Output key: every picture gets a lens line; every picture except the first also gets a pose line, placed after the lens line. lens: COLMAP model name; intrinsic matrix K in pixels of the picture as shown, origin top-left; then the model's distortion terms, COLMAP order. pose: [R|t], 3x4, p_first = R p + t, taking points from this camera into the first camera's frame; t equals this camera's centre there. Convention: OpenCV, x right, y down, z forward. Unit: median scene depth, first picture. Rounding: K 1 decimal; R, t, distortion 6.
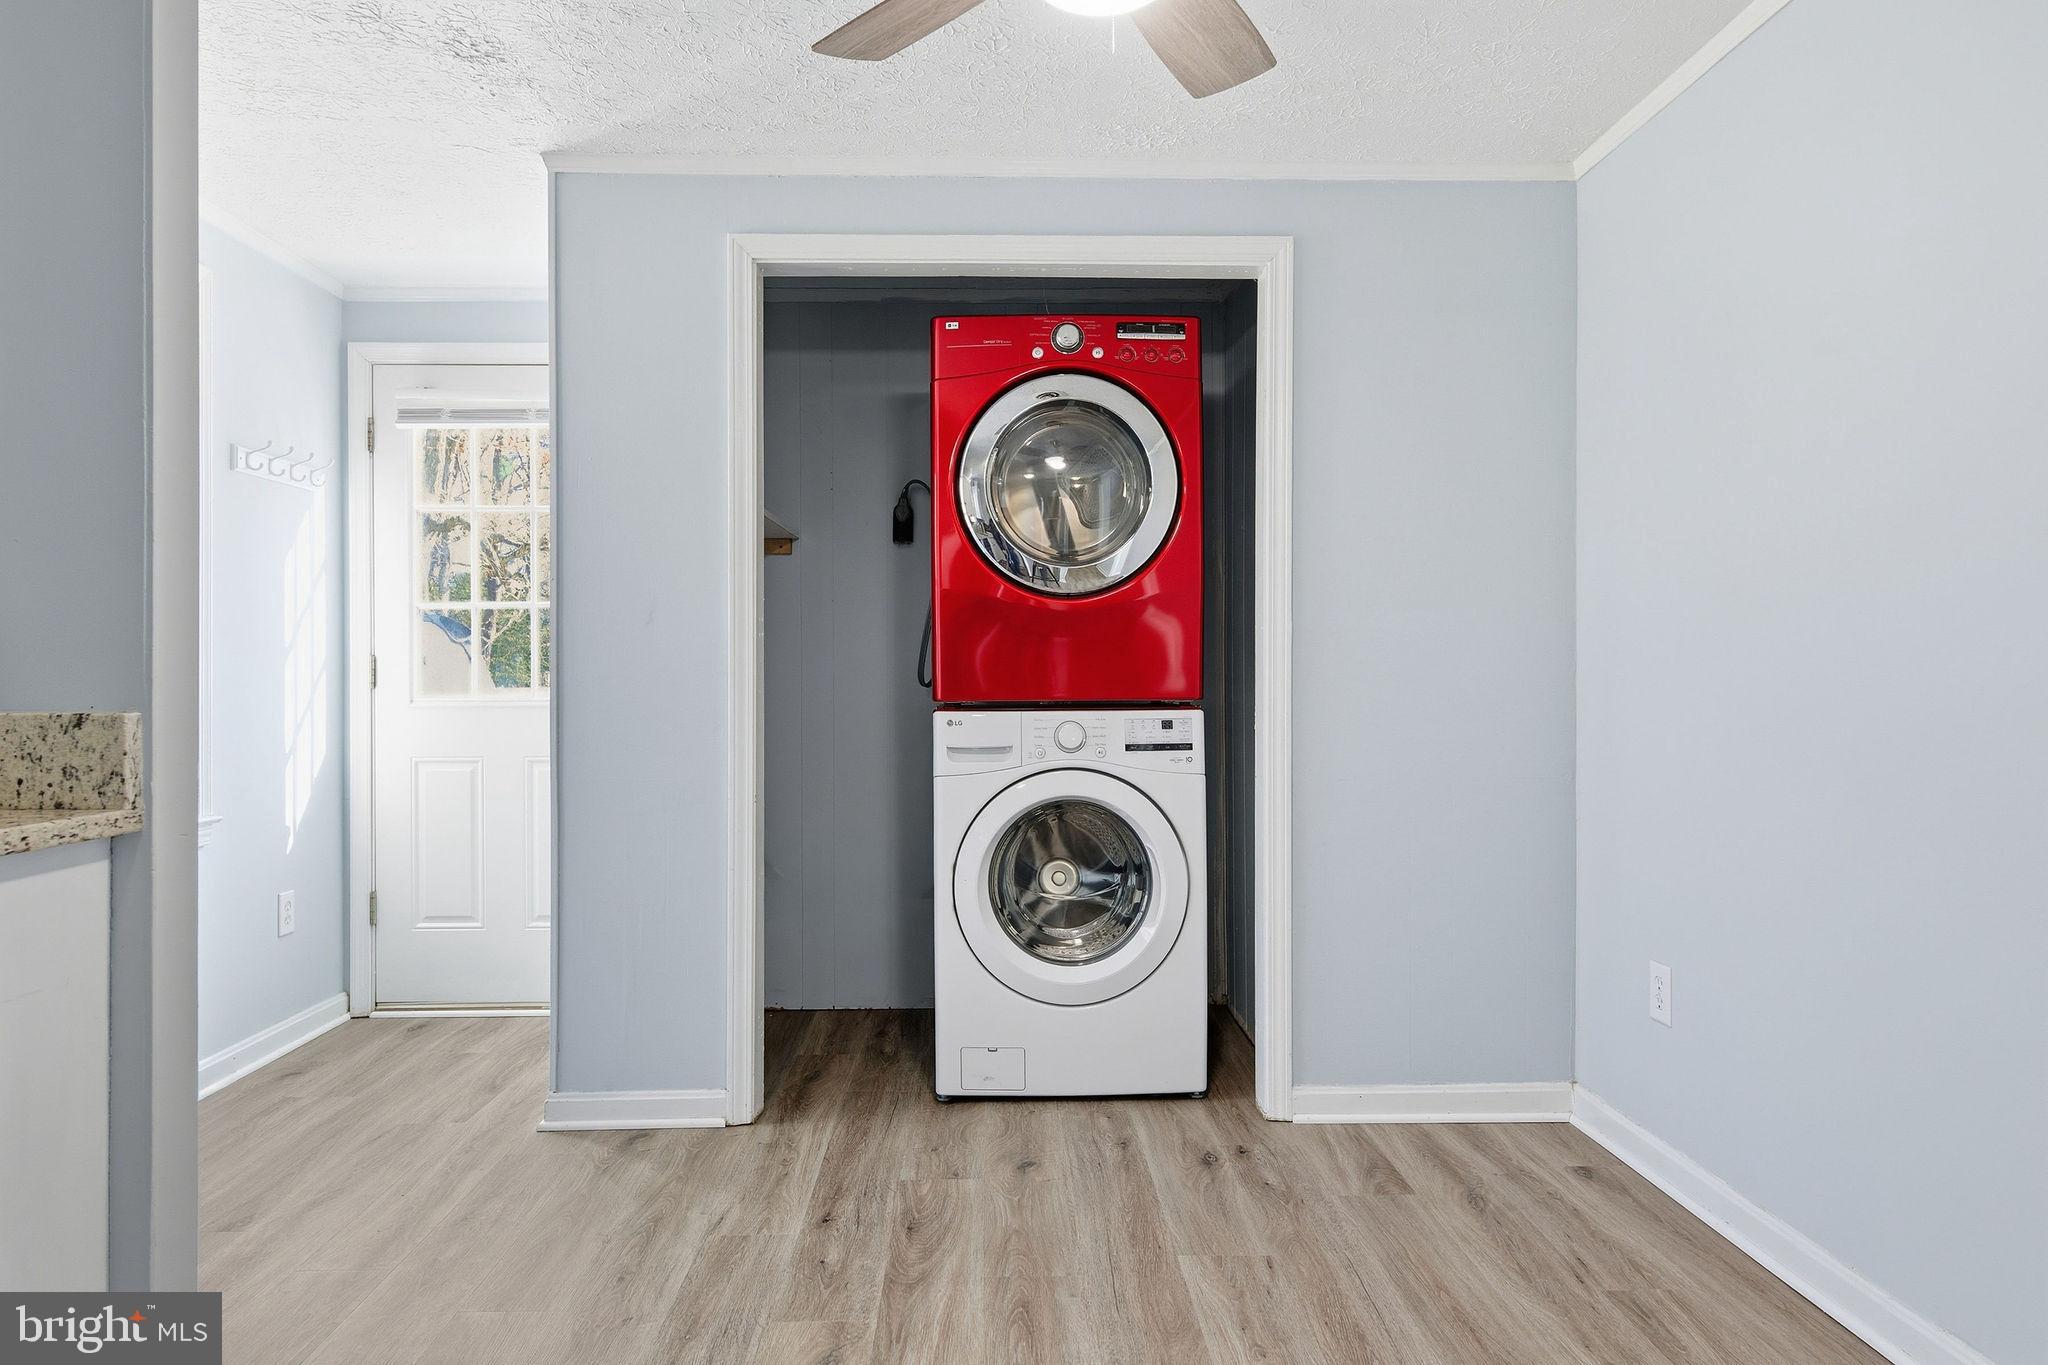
lens RADIAL K [[1334.3, 0, 1016.9], [0, 1334.3, 685.1], [0, 0, 1]] dist [0.019207, 0.001879]
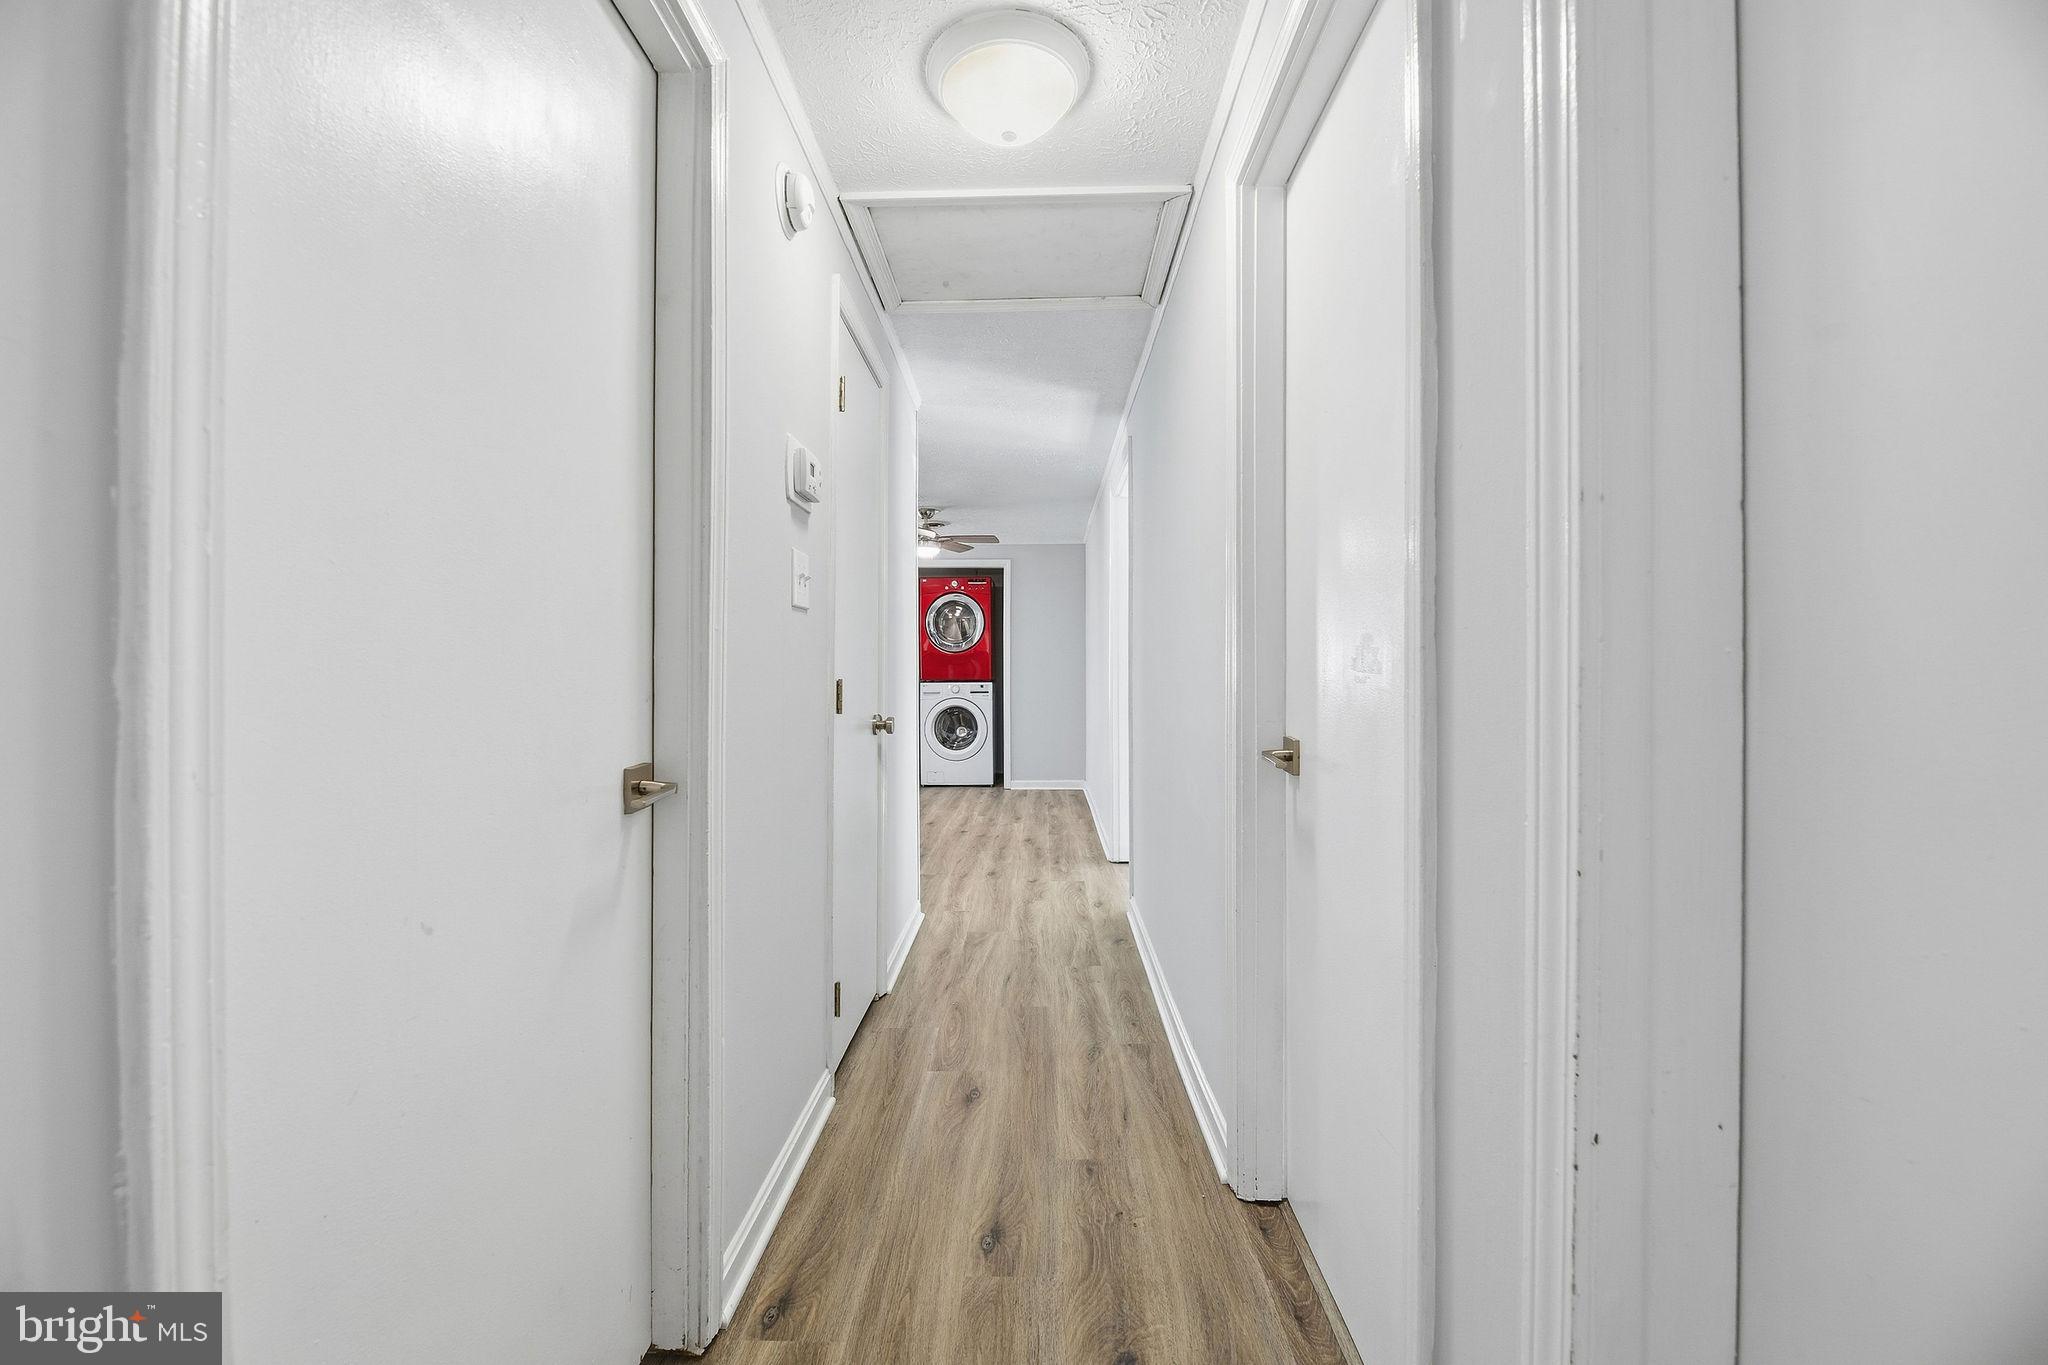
lens RADIAL K [[838.1, 0, 1015.9], [0, 838.1, 674.3], [0, 0, 1]] dist [-0.000549, -0.000404]
pose [[0.998575, 0.003182, -0.053274, 0.340909], [-0.003403, 0.999986, -0.004055, 0.005469], [0.053260, 0.004230, 0.998572, -1.372523]]
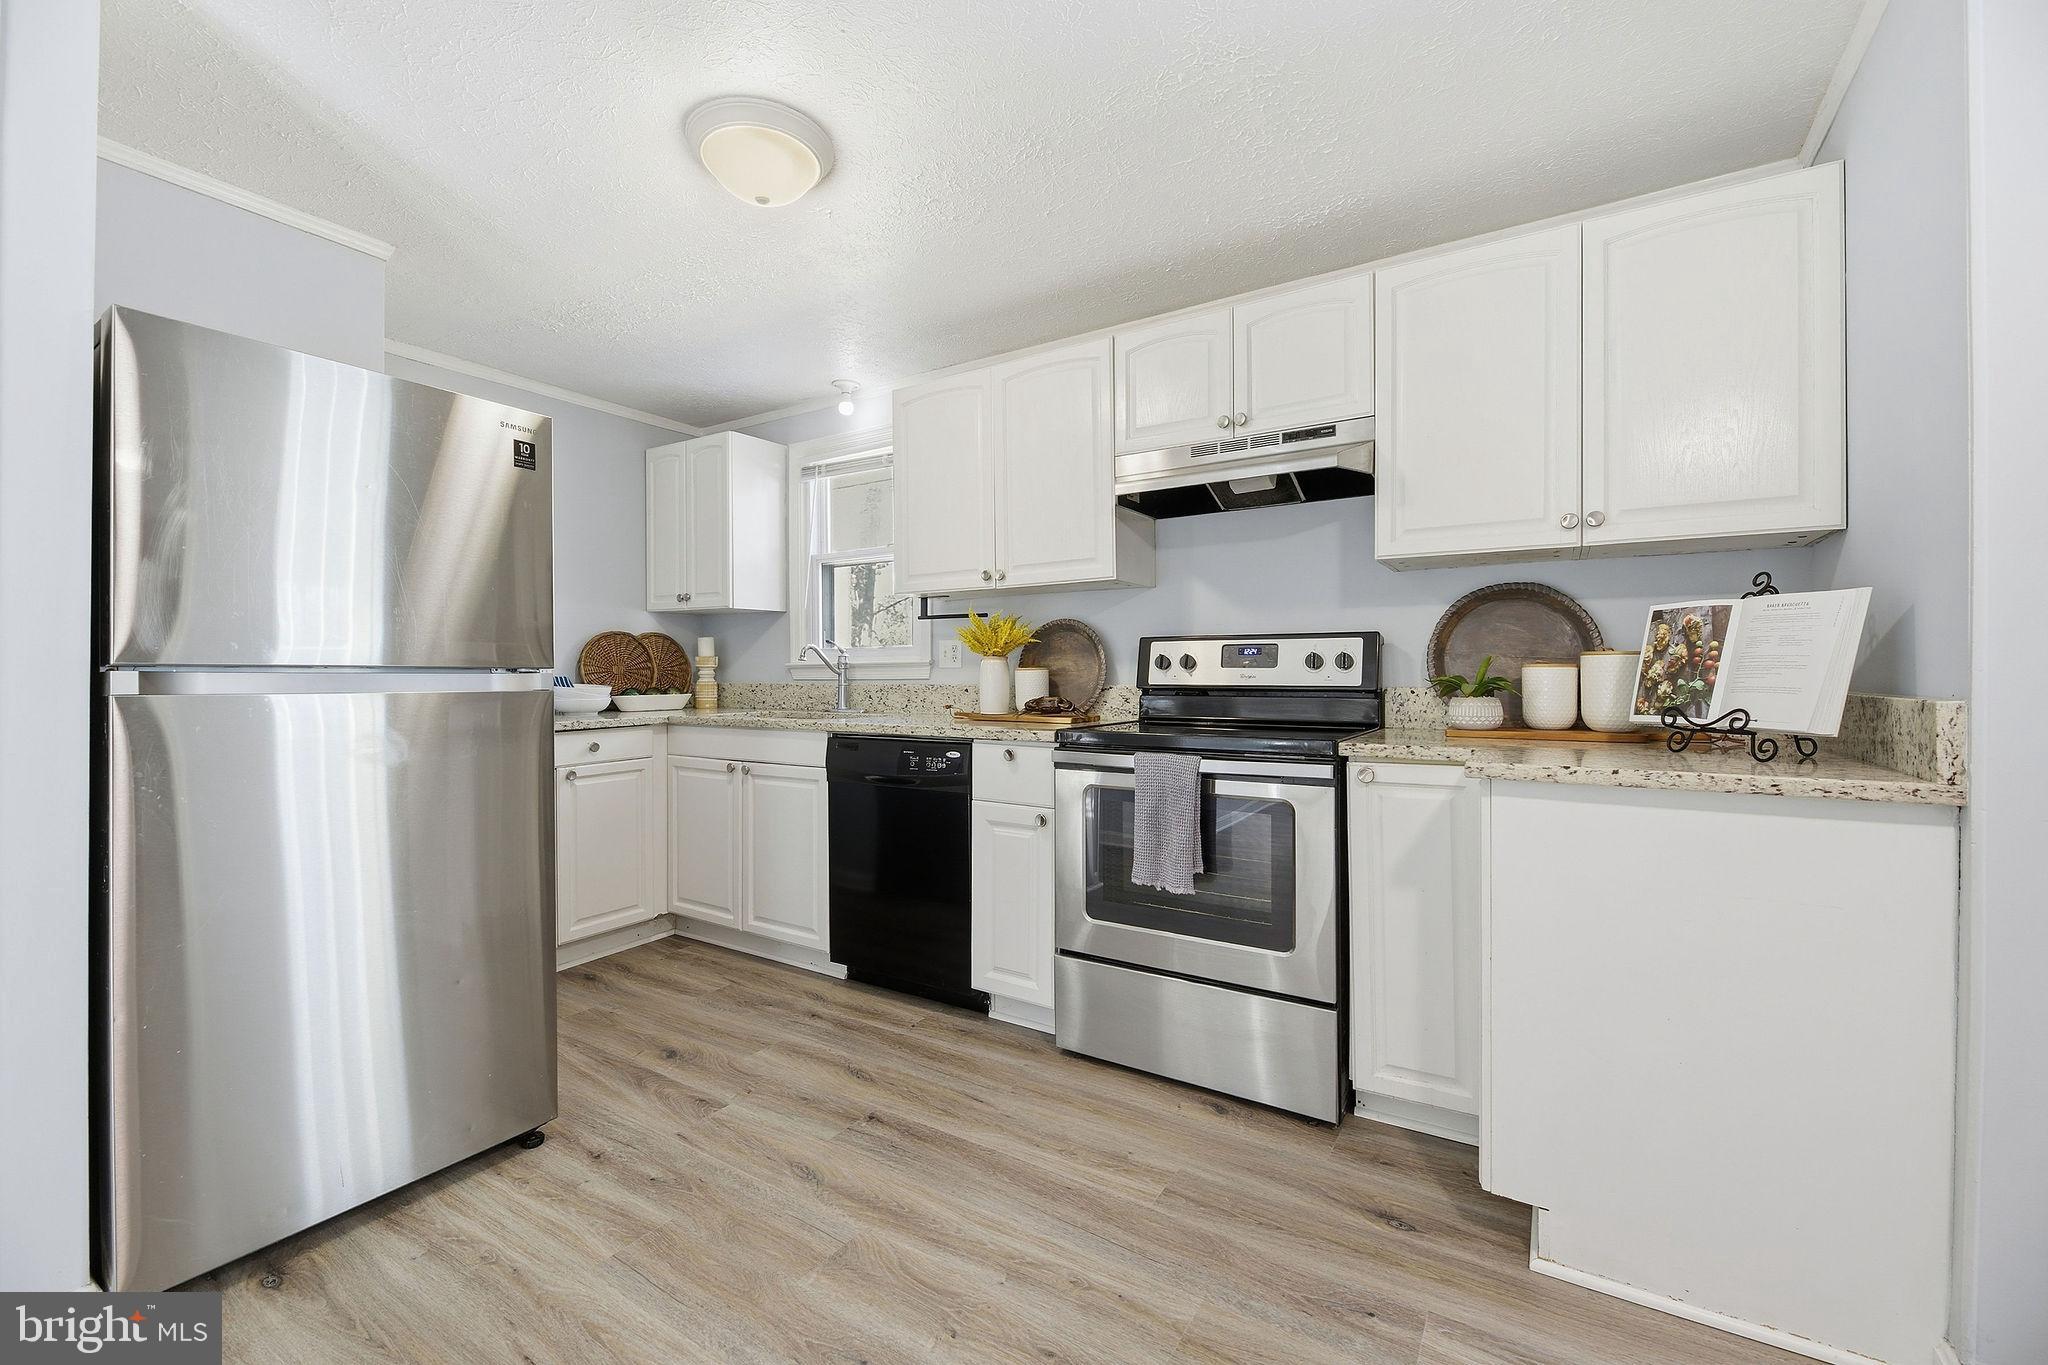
lens RADIAL K [[838.1, 0, 1015.9], [0, 838.1, 674.3], [0, 0, 1]] dist [-0.000549, -0.000404]
pose [[-0.564158, 0.000030, -0.825667, 0.193509], [-0.003916, 0.999989, 0.002711, -0.000322], [0.825658, 0.004763, -0.564152, 0.382147]]
